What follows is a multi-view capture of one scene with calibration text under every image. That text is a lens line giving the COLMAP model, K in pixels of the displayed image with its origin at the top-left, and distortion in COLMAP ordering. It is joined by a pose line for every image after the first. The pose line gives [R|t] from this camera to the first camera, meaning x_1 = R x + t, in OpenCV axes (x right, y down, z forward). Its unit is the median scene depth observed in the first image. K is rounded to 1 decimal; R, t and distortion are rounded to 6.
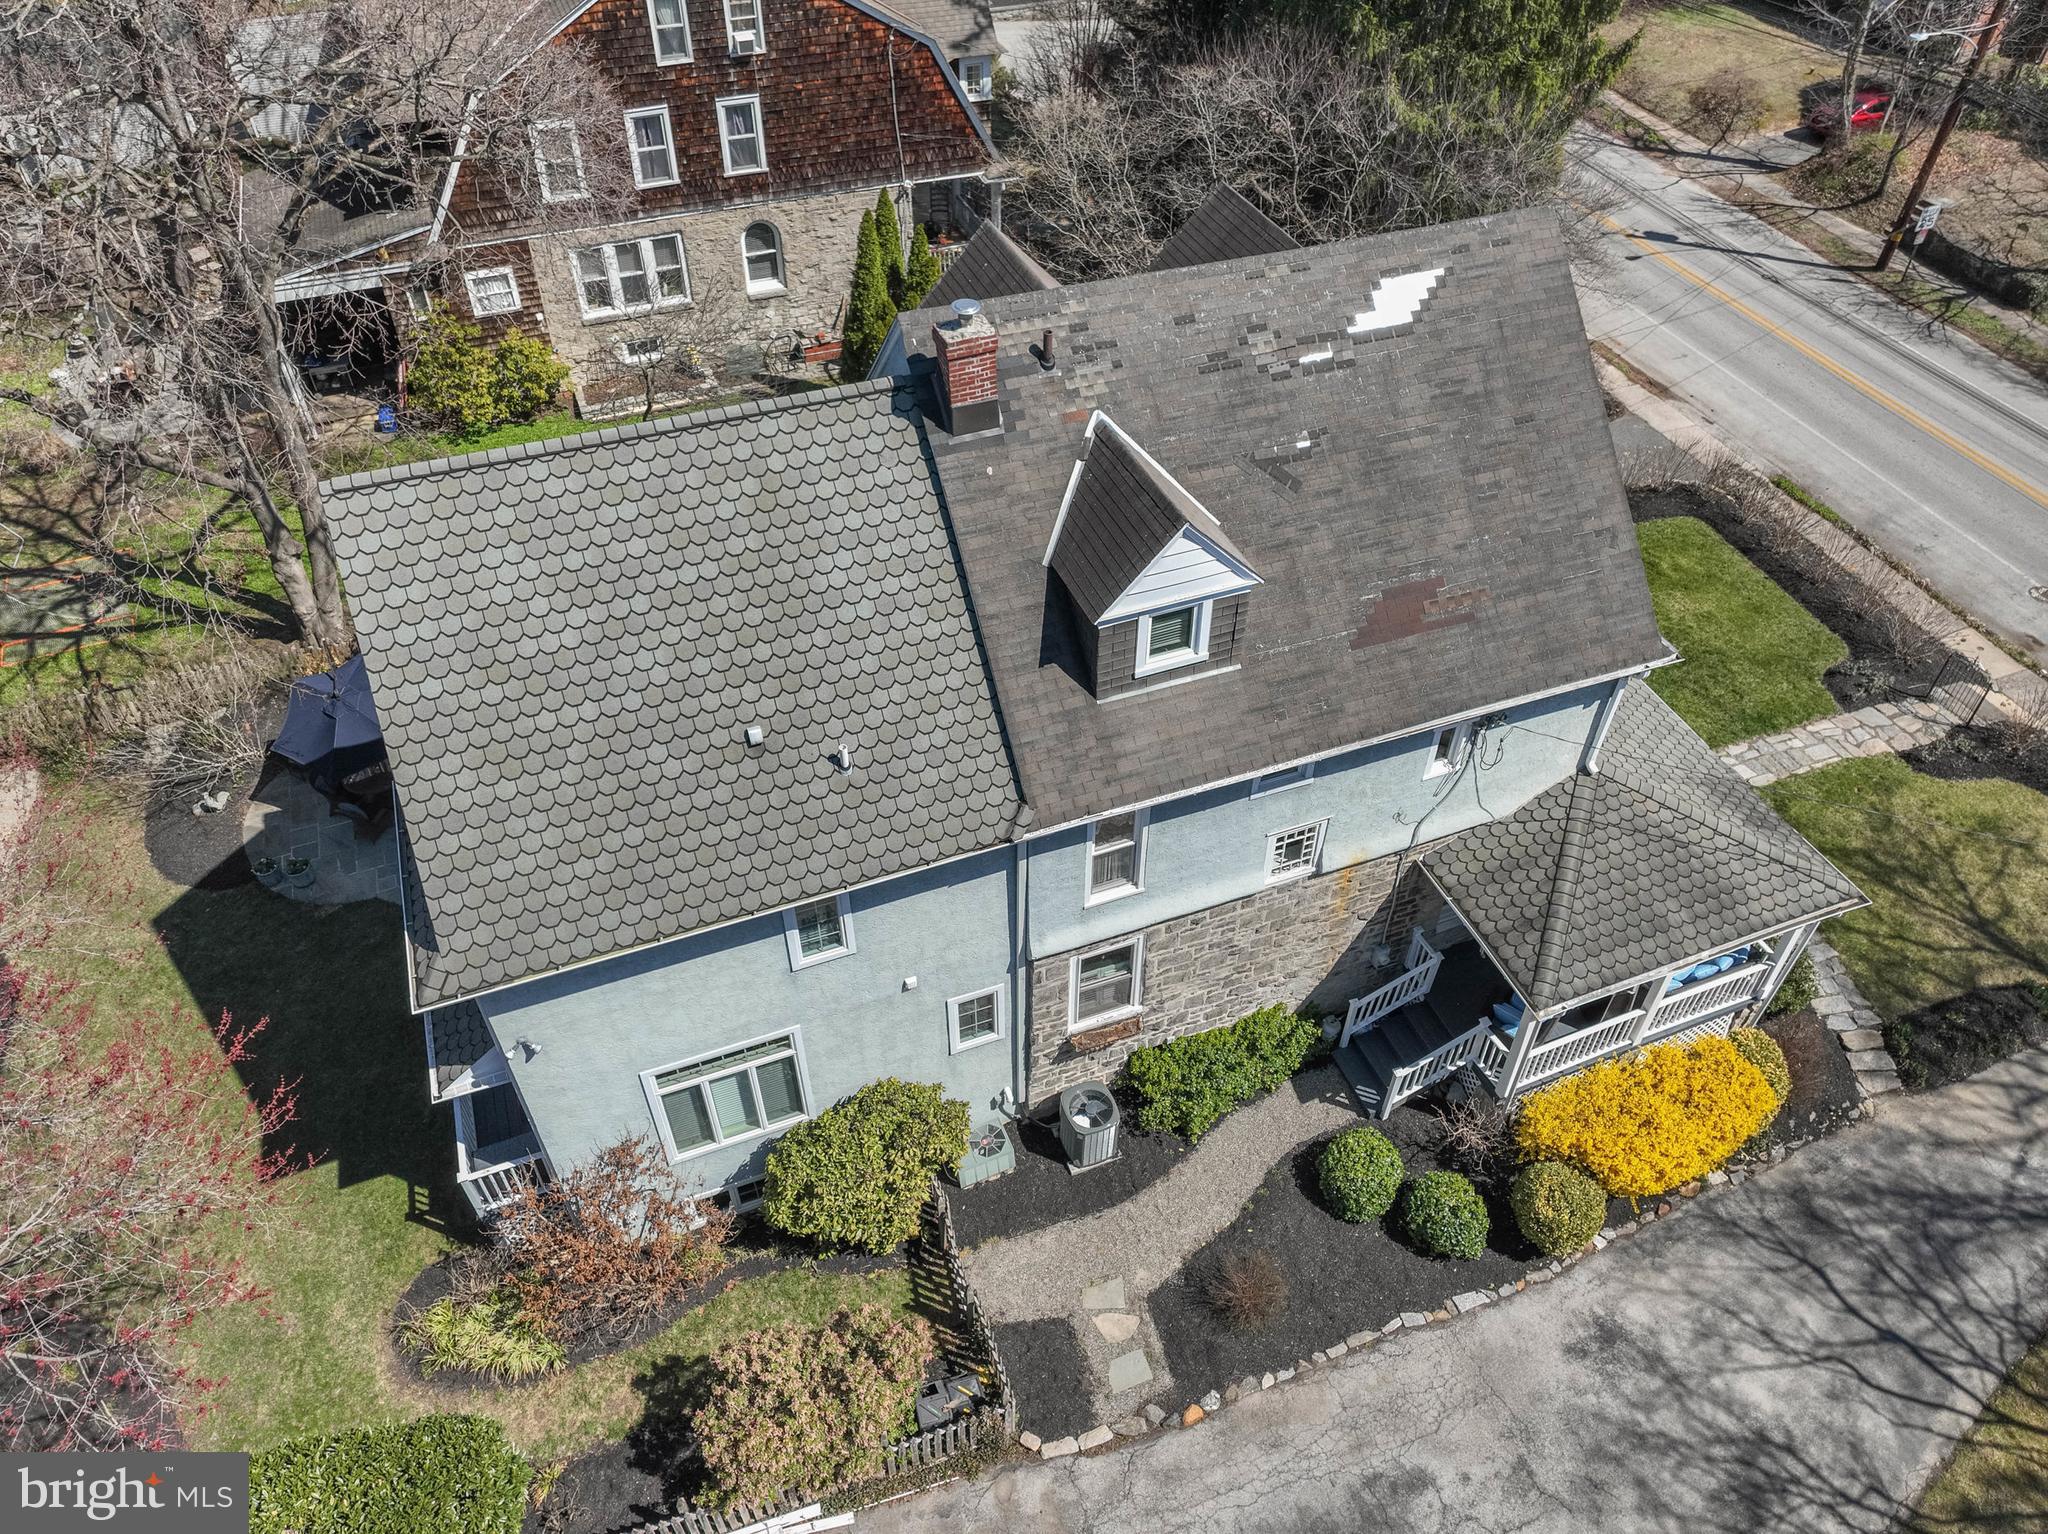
lens RADIAL K [[1423.8, 0, 1028.7], [0, 1423.8, 765.3], [0, 0, 1]] dist [0.004186, 0.000434]
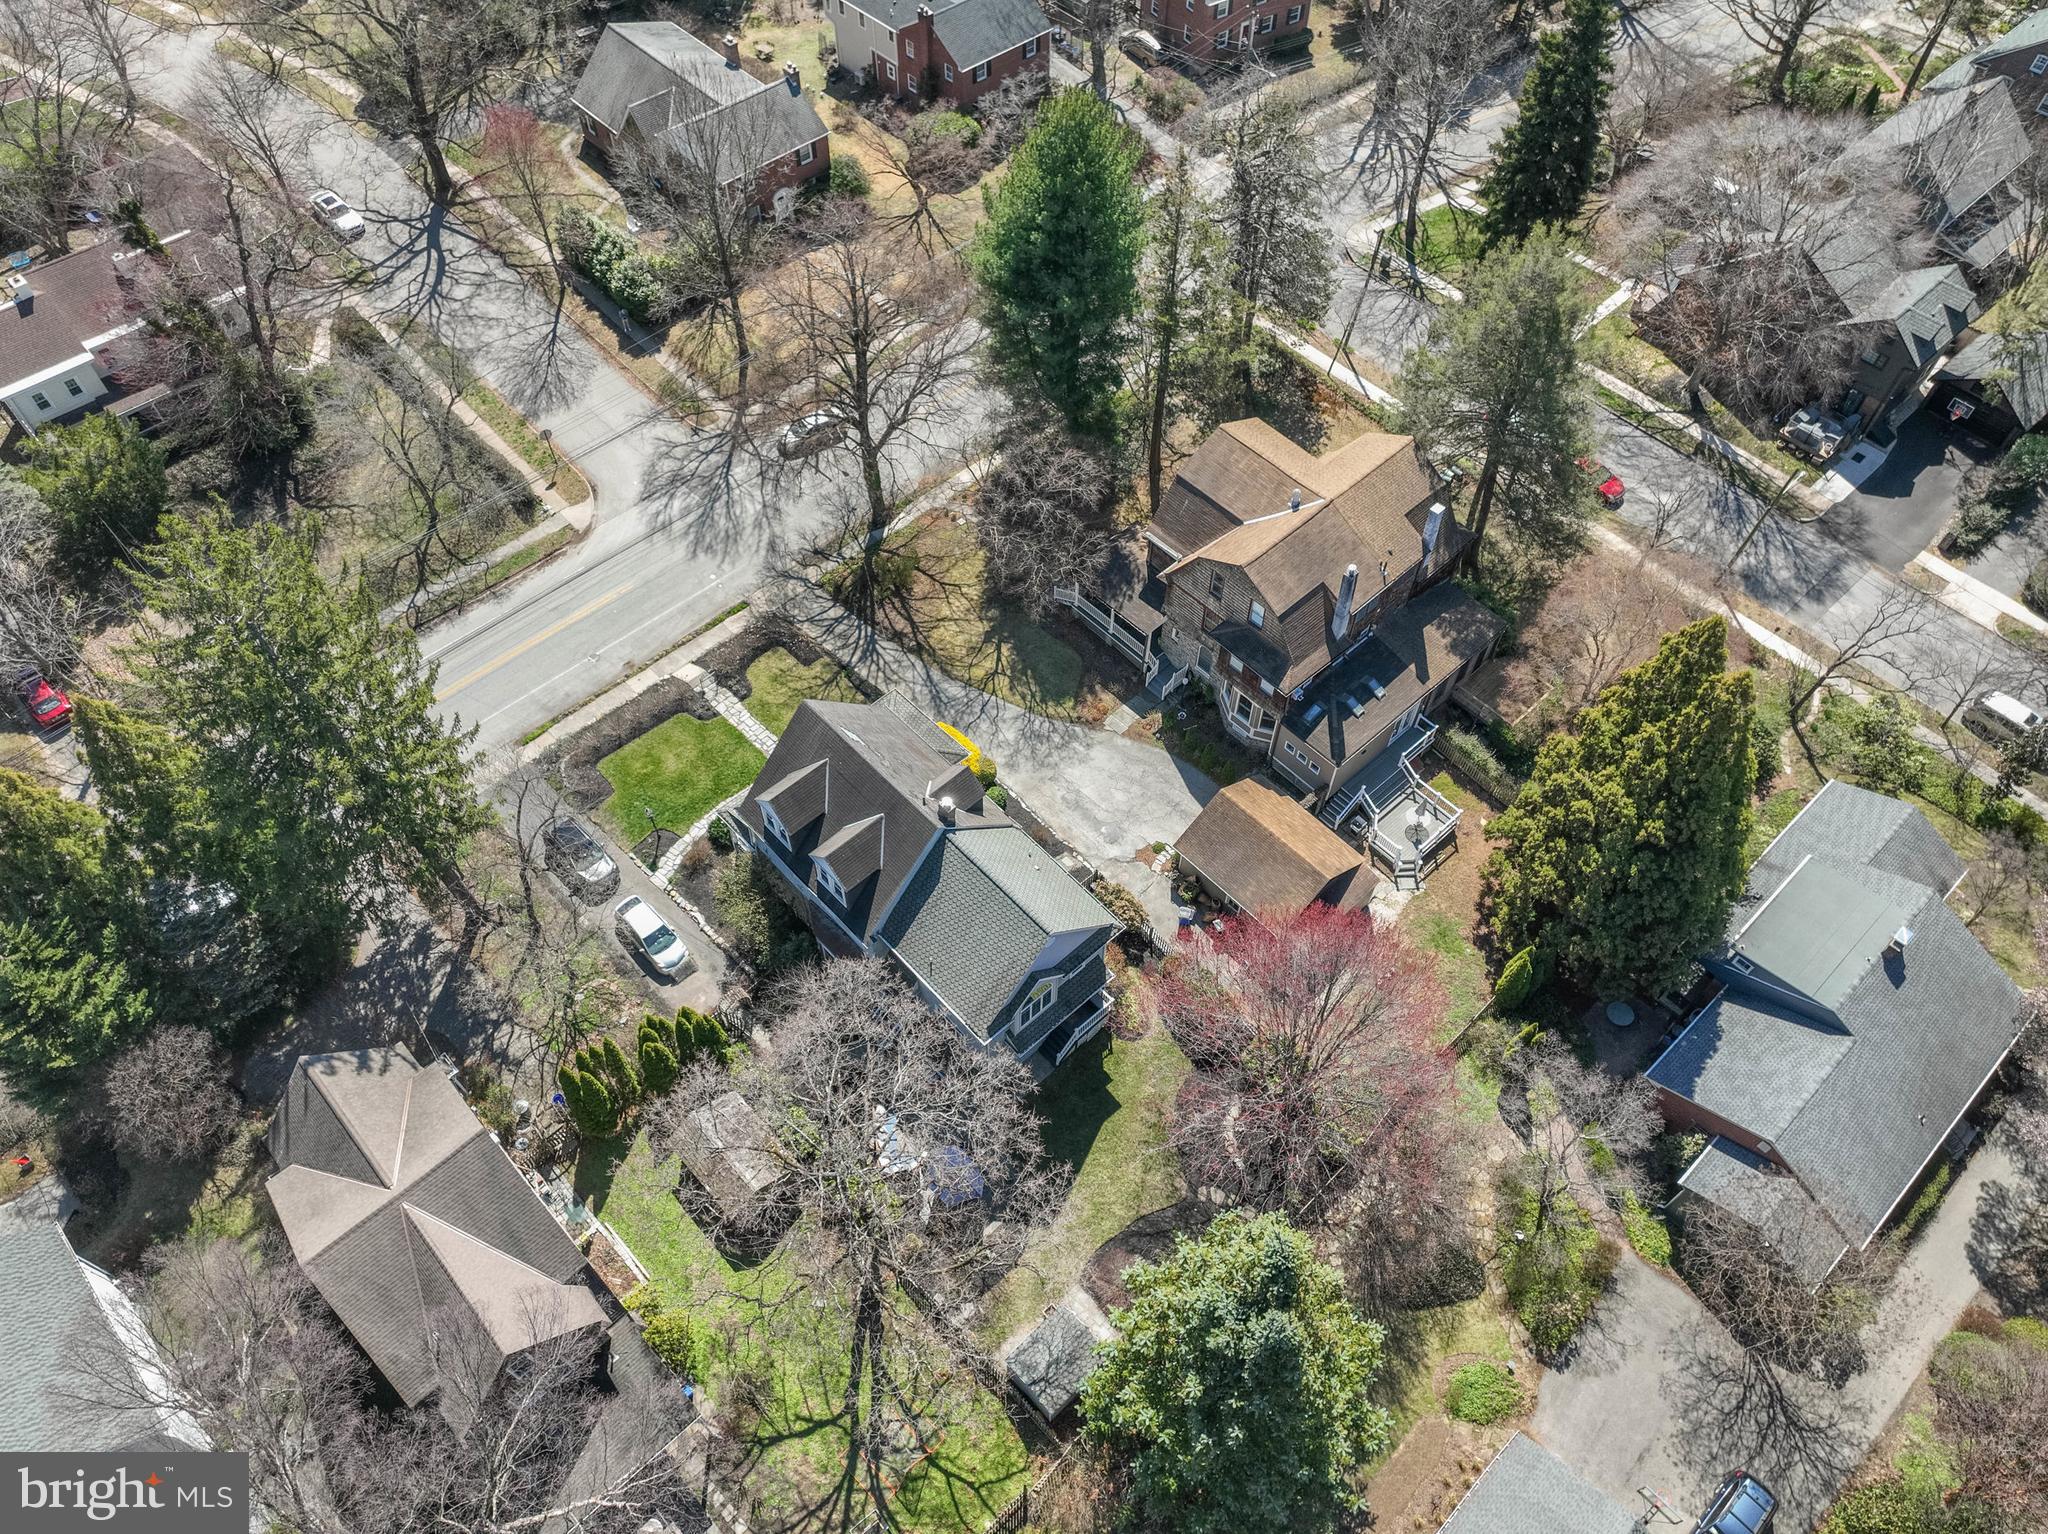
lens RADIAL K [[1464.4, 0, 1024.0], [0, 1464.4, 767.0], [0, 0, 1]] dist [-0.004975, -0.001553]
pose [[-0.367424, -0.764725, 0.529334, -1.248472], [0.633210, 0.211178, 0.744613, -1.855638], [-0.681208, 0.608769, 0.406640, -0.451775]]
